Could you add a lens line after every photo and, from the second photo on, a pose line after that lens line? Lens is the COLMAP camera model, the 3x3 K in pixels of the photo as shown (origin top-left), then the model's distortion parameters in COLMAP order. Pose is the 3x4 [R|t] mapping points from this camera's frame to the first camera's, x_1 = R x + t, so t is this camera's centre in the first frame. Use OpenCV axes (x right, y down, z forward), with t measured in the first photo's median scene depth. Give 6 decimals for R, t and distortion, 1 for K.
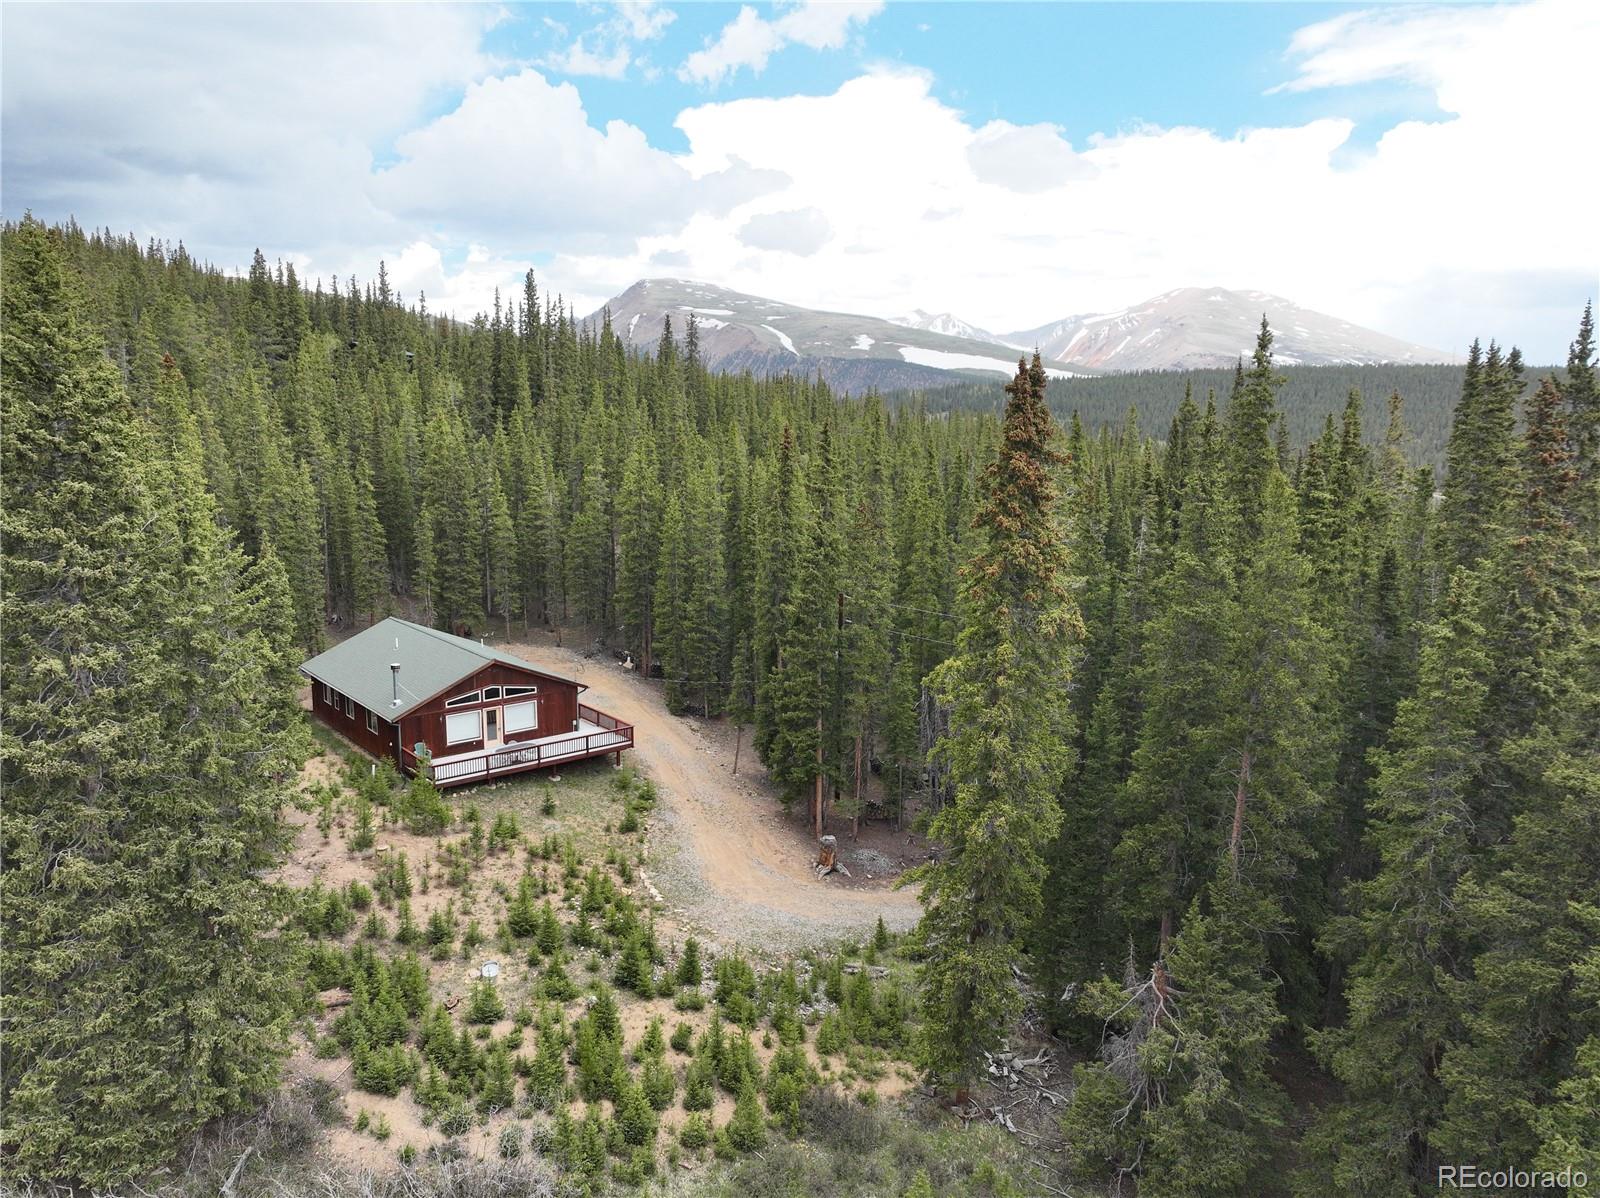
lens RADIAL K [[1126.7, 0, 800.0], [0, 1126.7, 599.0], [0, 0, 1]] dist [0.007805, 0.006454]
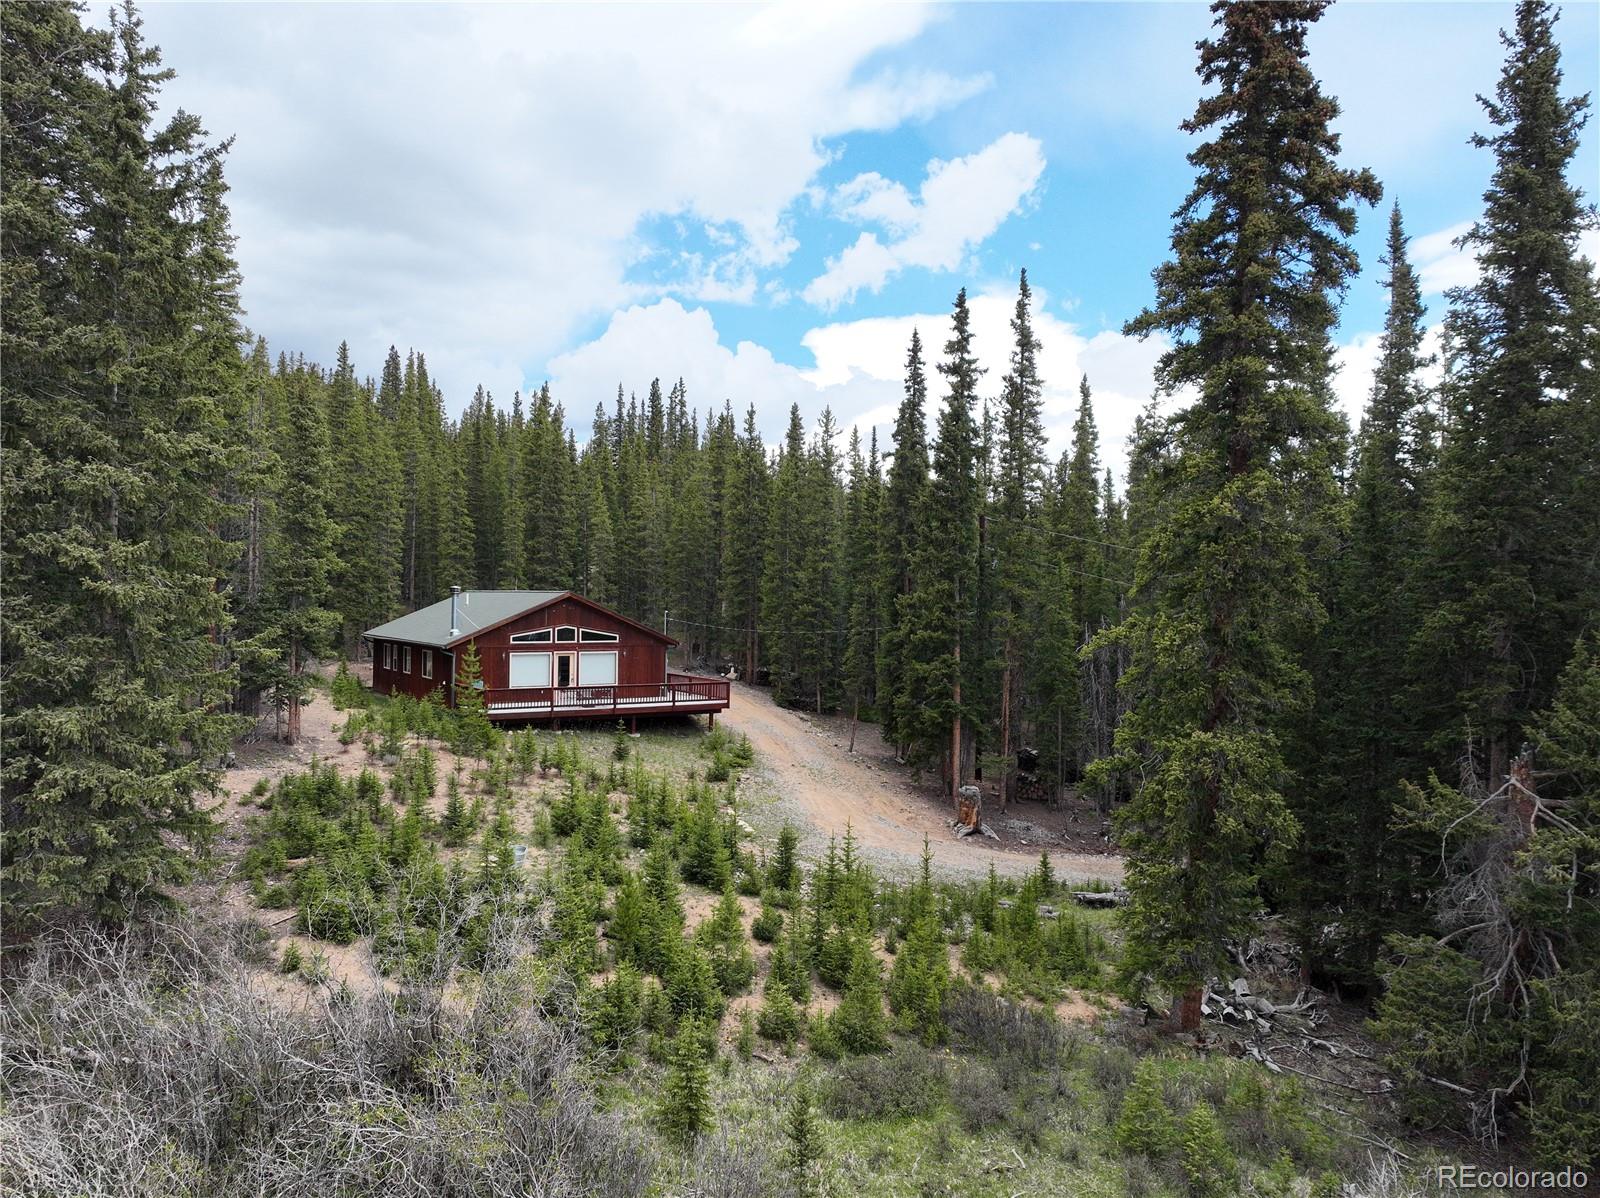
lens RADIAL K [[1126.7, 0, 800.0], [0, 1126.7, 599.0], [0, 0, 1]] dist [0.007805, 0.006454]
pose [[0.994138, 0.001893, -0.108098, -0.007313], [-0.020120, 0.985619, -0.167779, 0.214510], [0.106226, 0.168970, 0.979880, 0.201544]]
